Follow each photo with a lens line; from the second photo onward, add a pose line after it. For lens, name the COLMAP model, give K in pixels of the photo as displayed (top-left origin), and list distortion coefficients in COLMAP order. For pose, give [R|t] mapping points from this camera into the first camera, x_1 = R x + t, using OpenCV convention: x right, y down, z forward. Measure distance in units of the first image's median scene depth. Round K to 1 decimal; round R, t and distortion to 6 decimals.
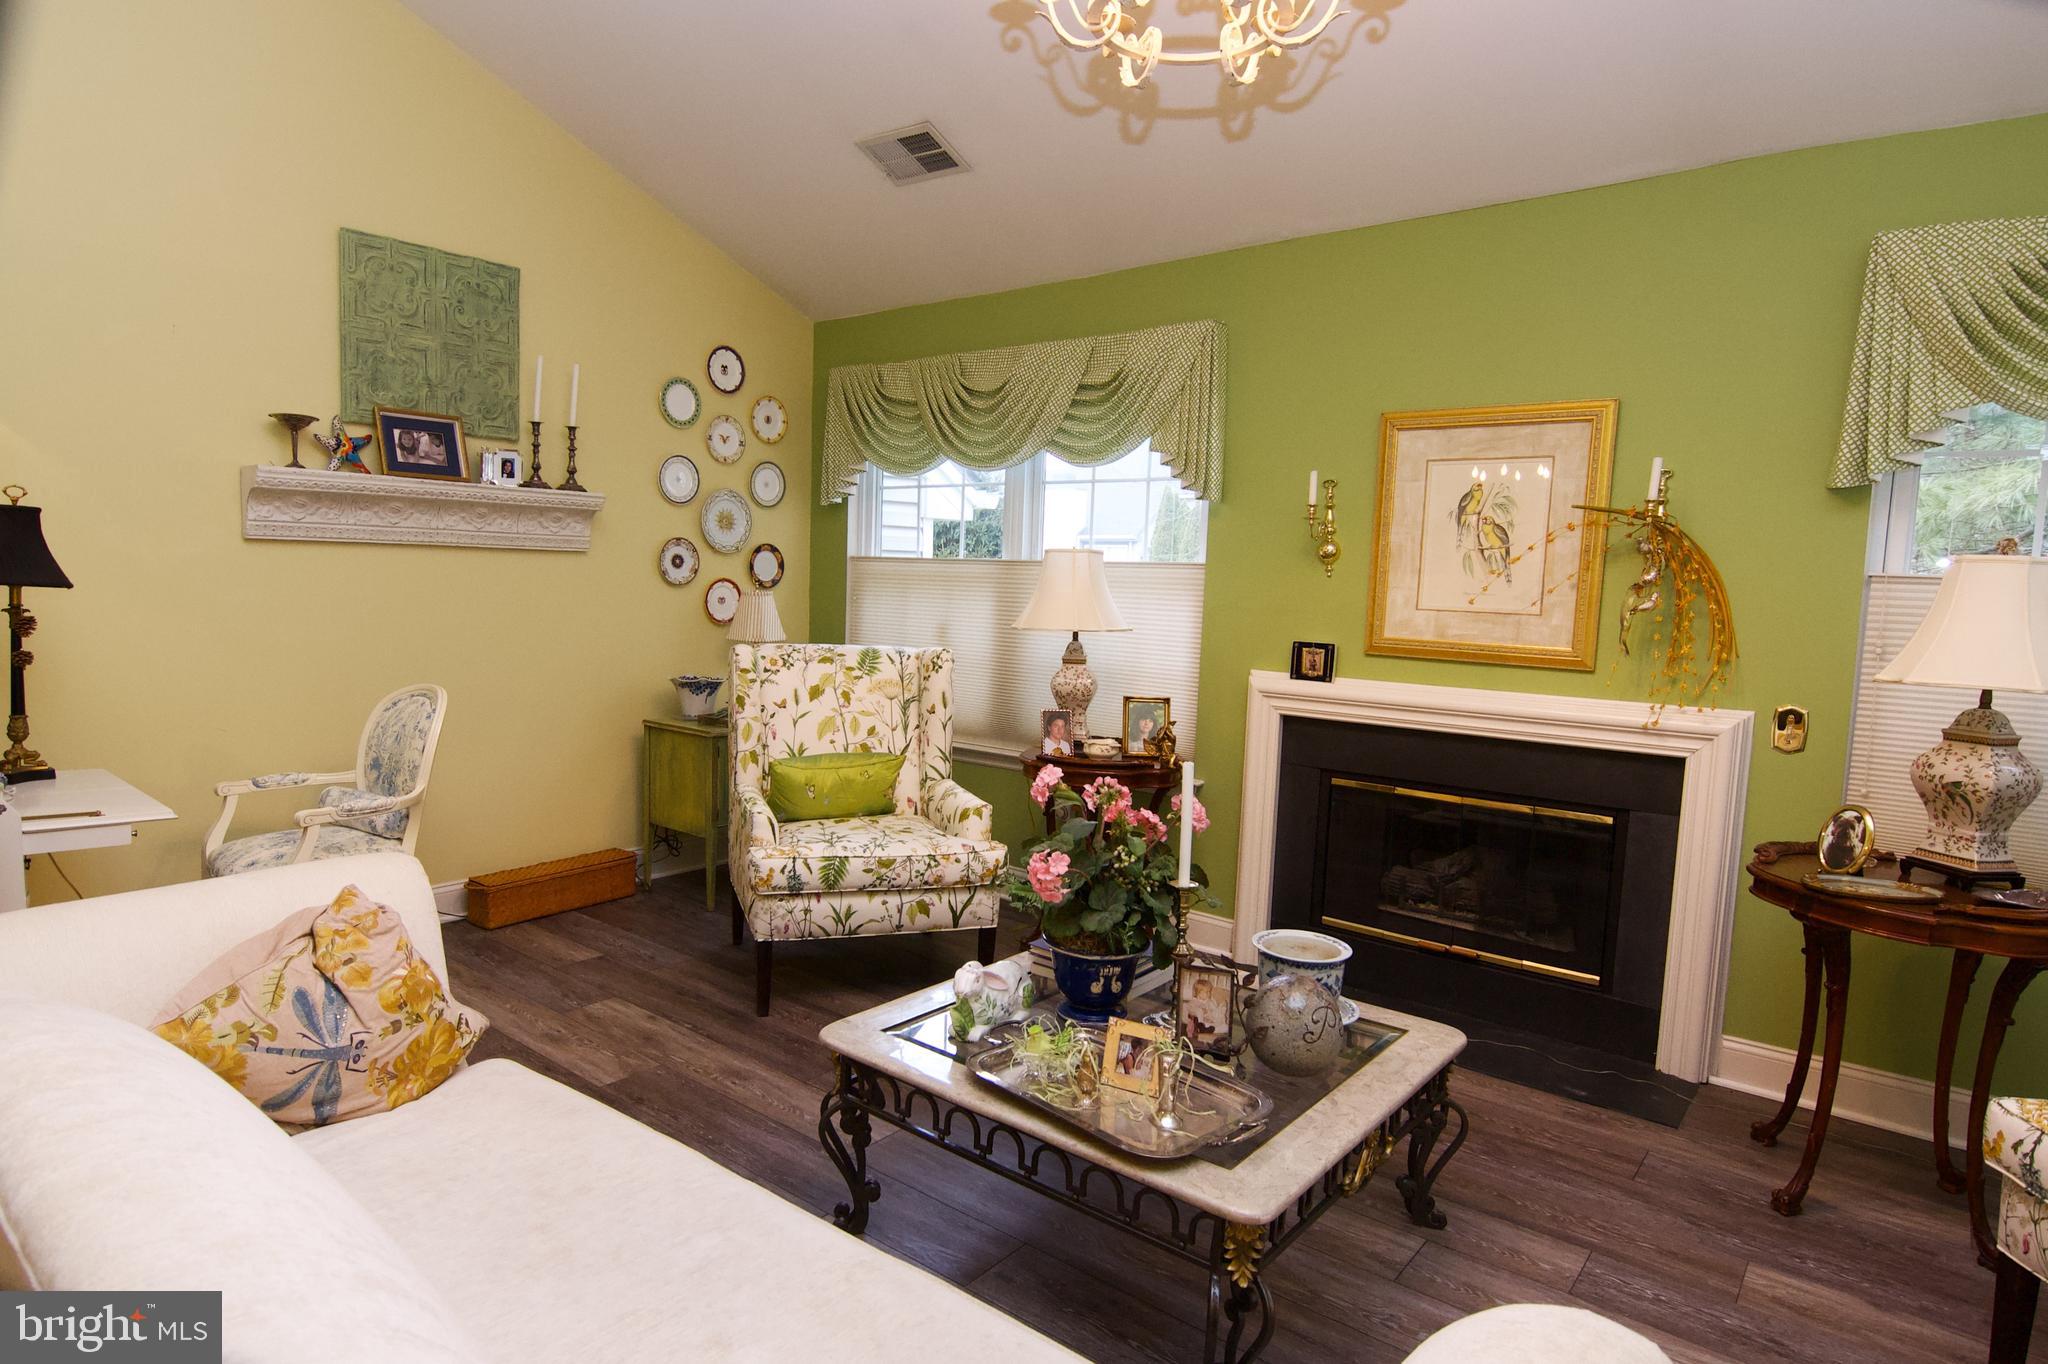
lens RADIAL K [[1131.9, 0, 964.7], [0, 1131.9, 686.6], [0, 0, 1]] dist [0.002355, -0.011980]
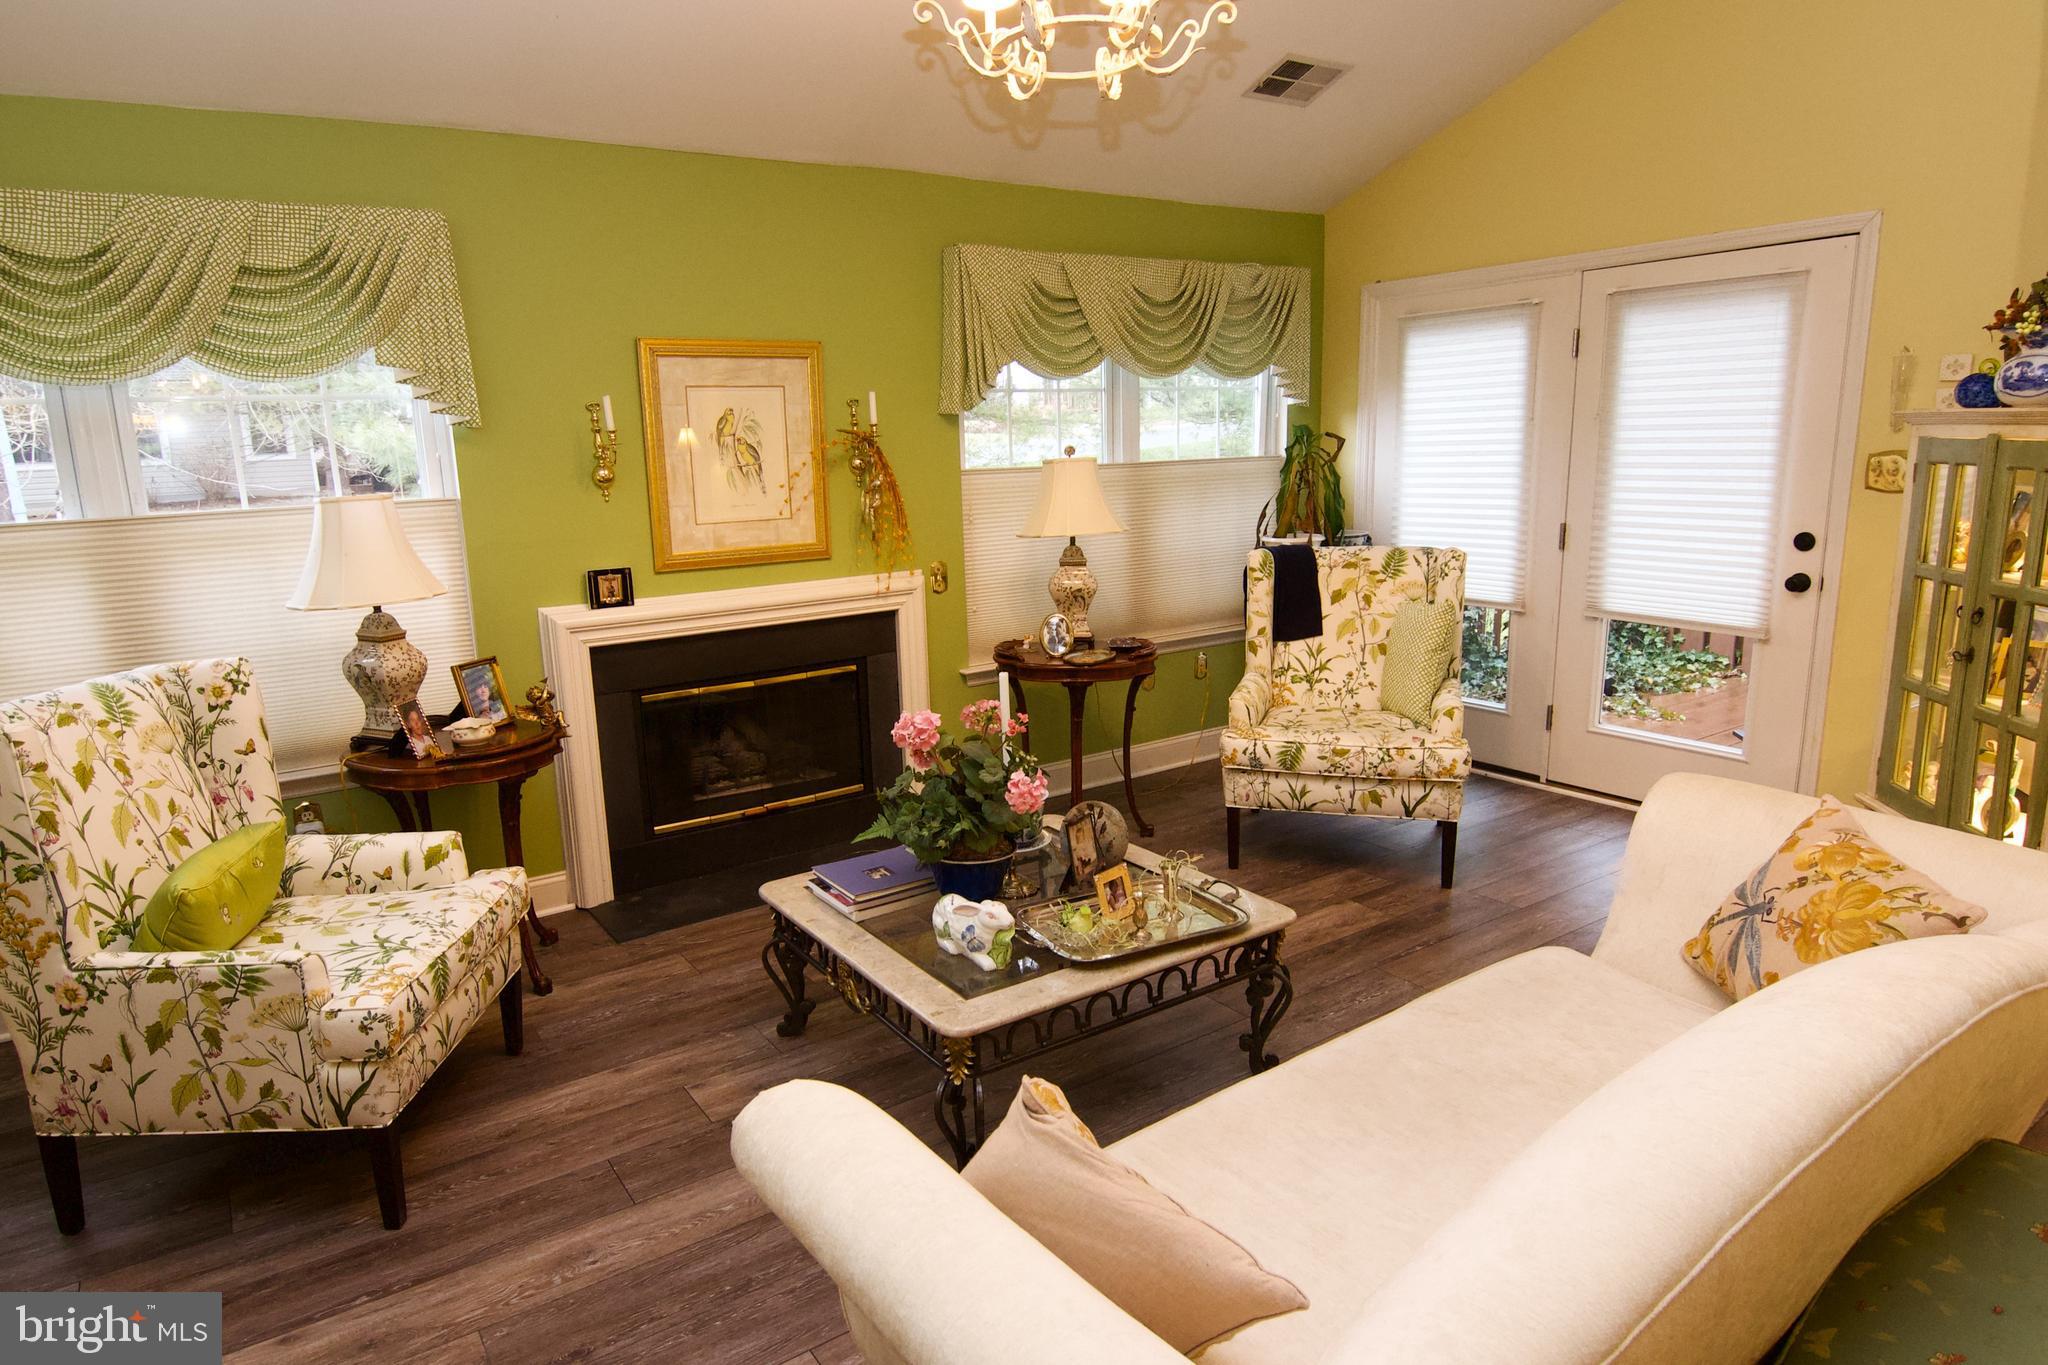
lens RADIAL K [[1176.3, 0, 952.6], [0, 1176.3, 687.6], [0, 0, 1]] dist [0.005704, -0.029858]
pose [[0.298348, -0.237193, 0.924515, -0.594348], [0.137518, 0.969205, 0.204281, -0.109893], [-0.944499, 0.066190, 0.321778, 0.396033]]
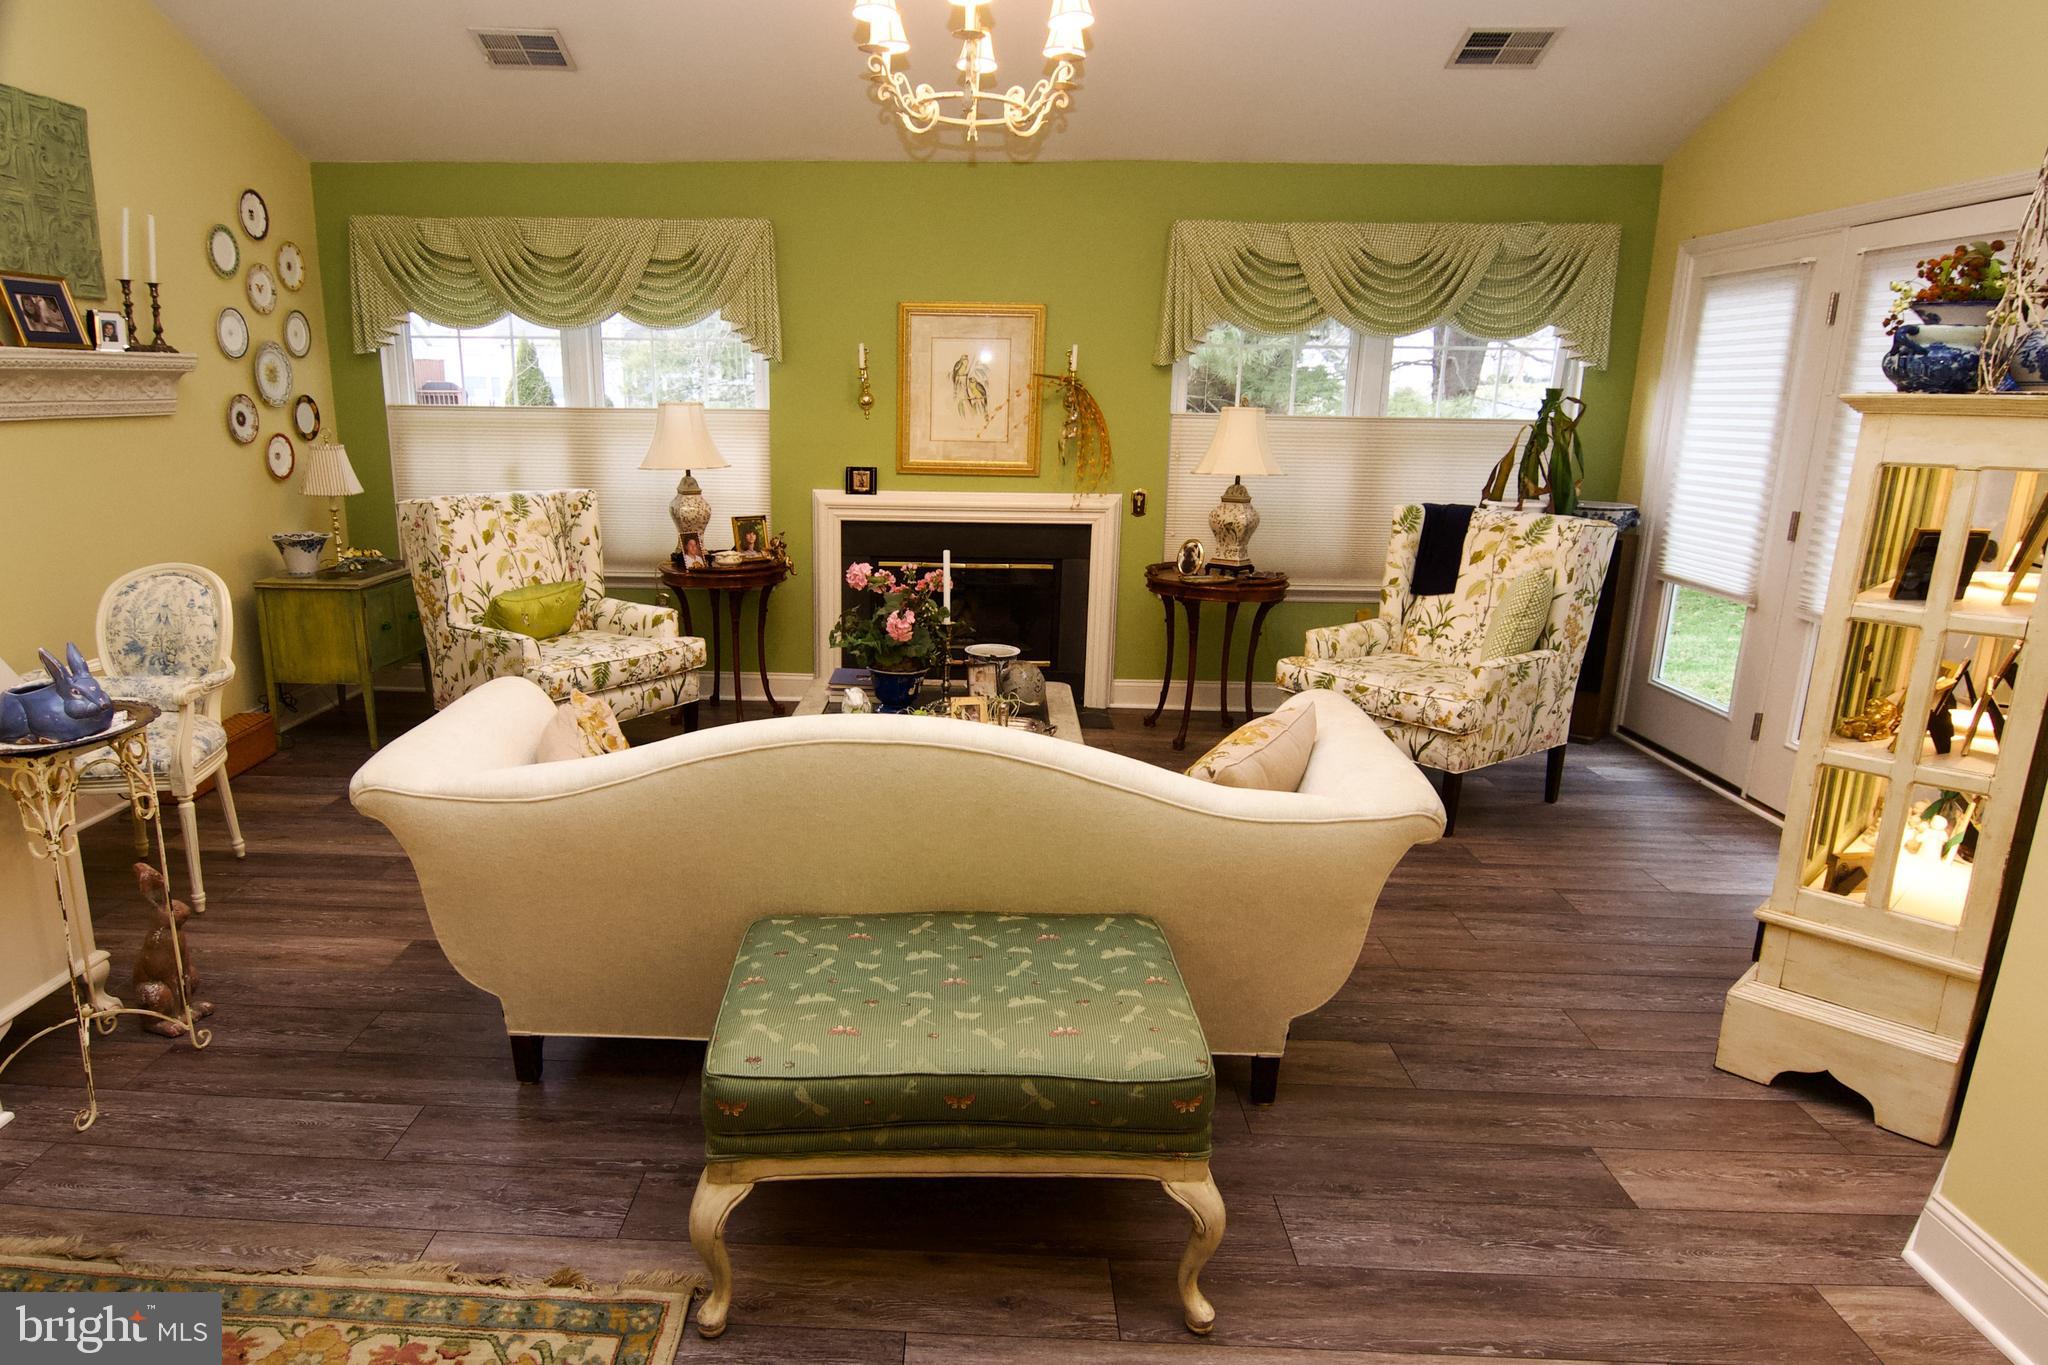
lens RADIAL K [[1176.6, 0, 923.4], [0, 1176.6, 679.8], [0, 0, 1]] dist [-0.000171, -0.023544]
pose [[0.794841, -0.165408, 0.583839, -0.536309], [0.072822, 0.981180, 0.178840, -0.035835], [-0.602433, -0.099633, 0.791927, -0.232798]]
